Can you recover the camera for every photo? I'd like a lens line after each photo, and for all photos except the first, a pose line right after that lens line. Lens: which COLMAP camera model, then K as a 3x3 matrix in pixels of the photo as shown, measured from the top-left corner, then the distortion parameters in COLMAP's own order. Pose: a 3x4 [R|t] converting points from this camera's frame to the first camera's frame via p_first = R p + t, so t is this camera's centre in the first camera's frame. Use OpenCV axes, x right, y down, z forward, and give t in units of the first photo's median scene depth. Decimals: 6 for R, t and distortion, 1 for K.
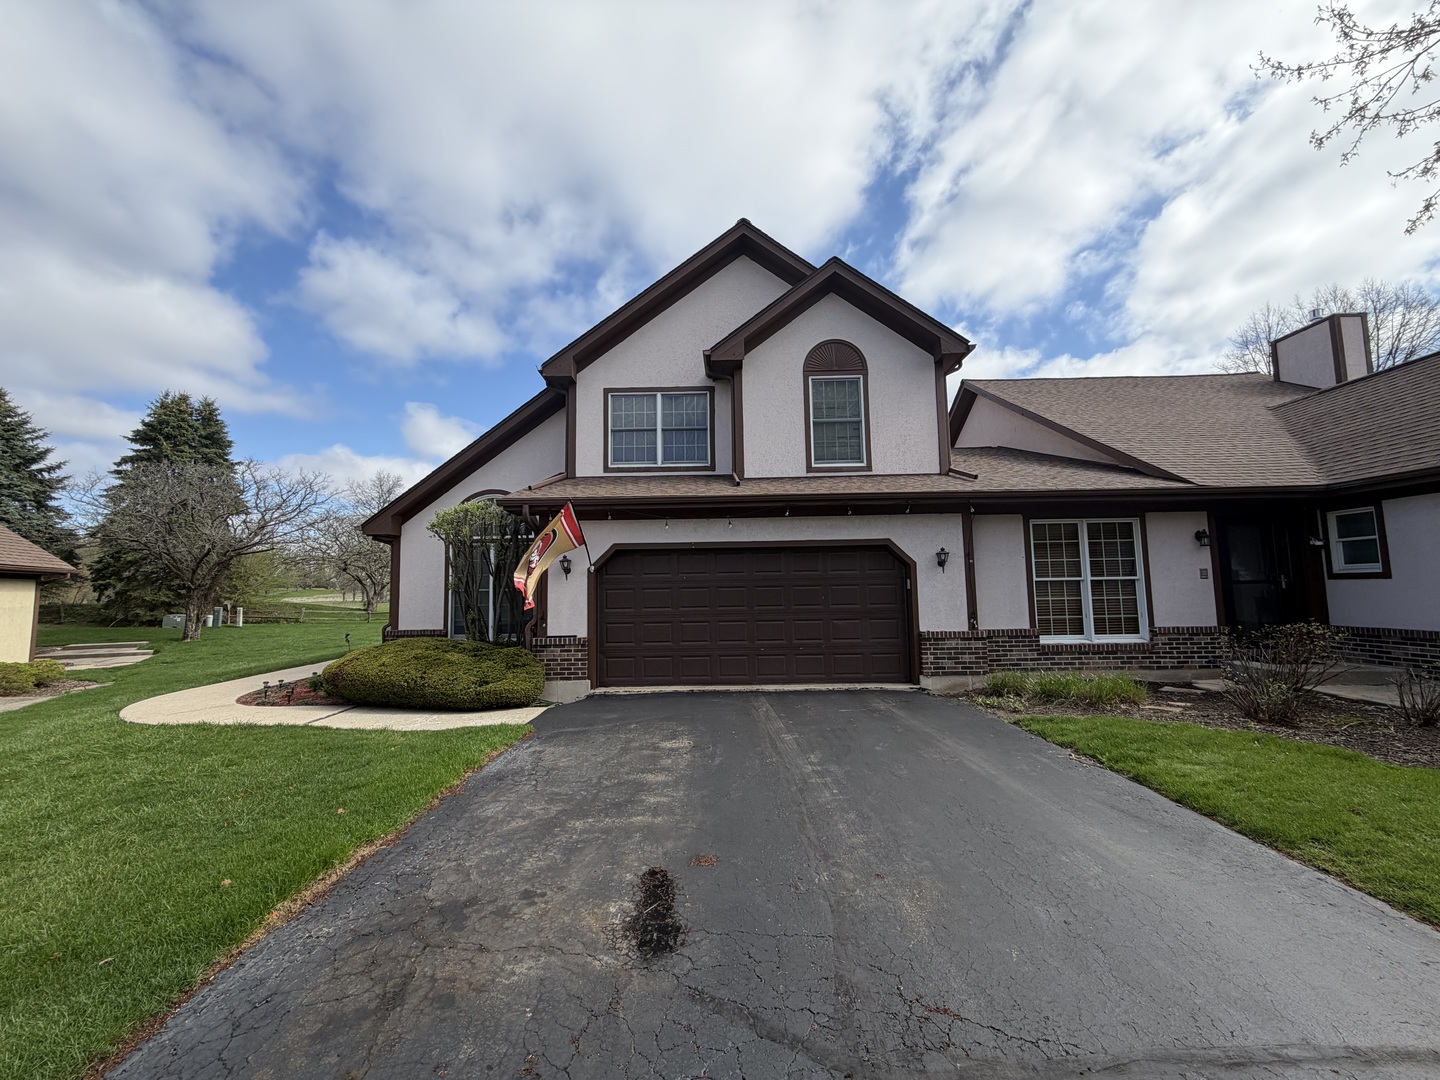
lens RADIAL K [[572.5, 0, 721.4], [0, 572.5, 539.4], [0, 0, 1]] dist [-0.002696, 0.000430]
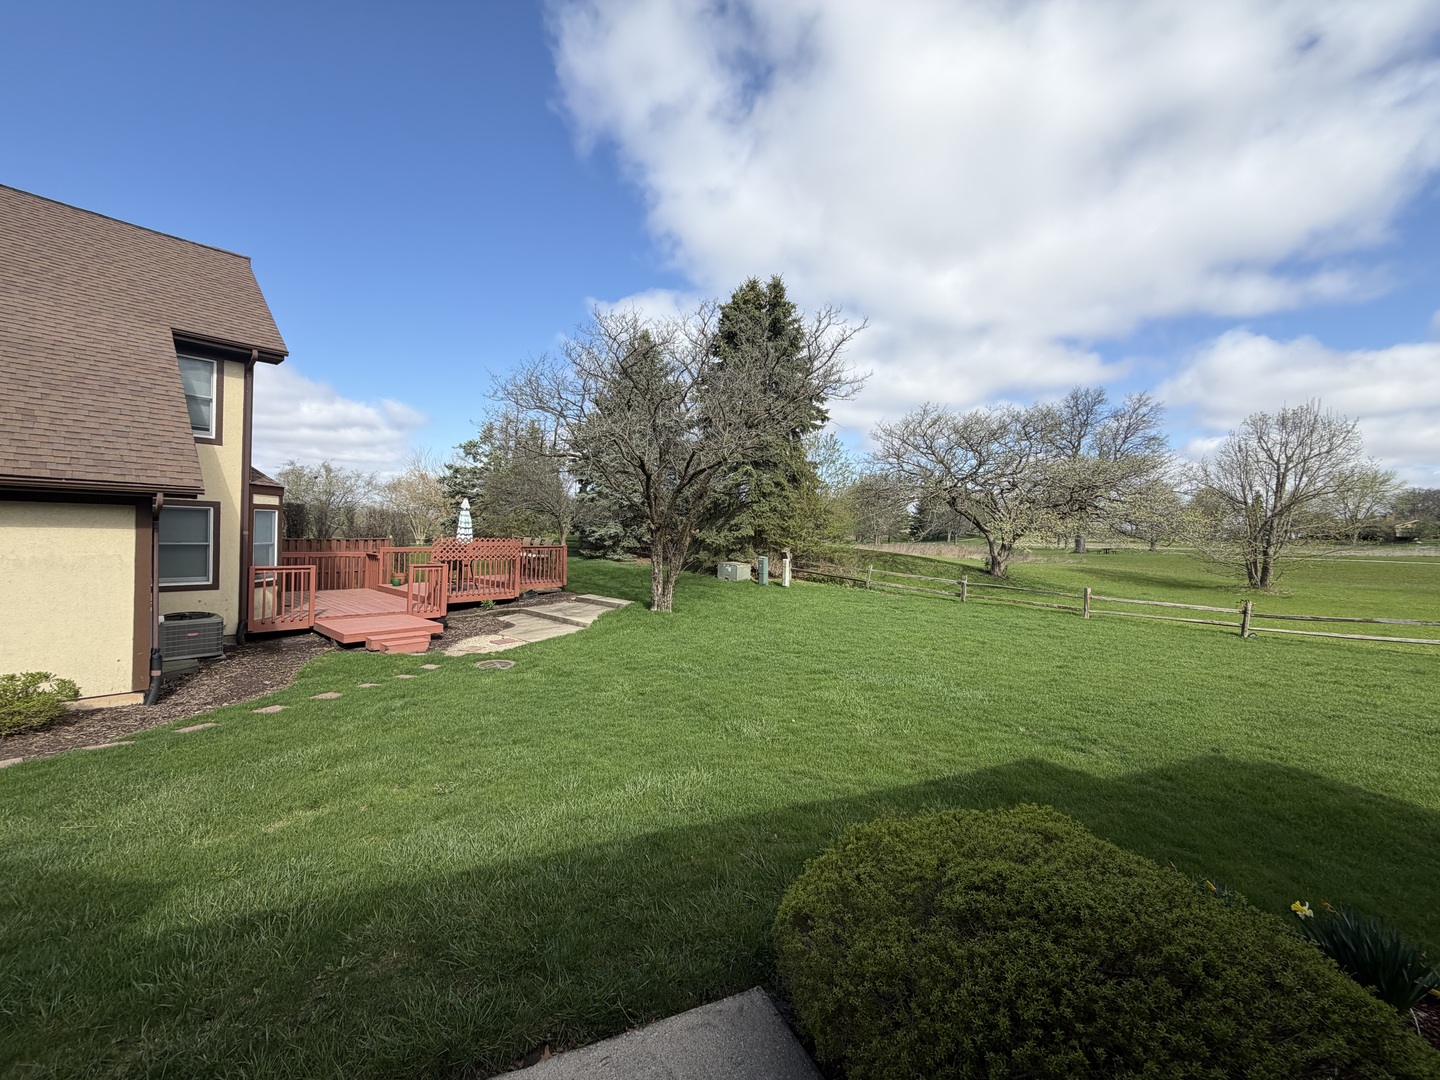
lens RADIAL K [[572.5, 0, 719.6], [0, 572.5, 544.8], [0, 0, 1]] dist [-0.002696, 0.000430]
pose [[0.417130, 0.042336, -0.907860, -0.235822], [0.042010, 0.996949, 0.065793, 0.051505], [0.907875, -0.065584, 0.414079, 0.609900]]
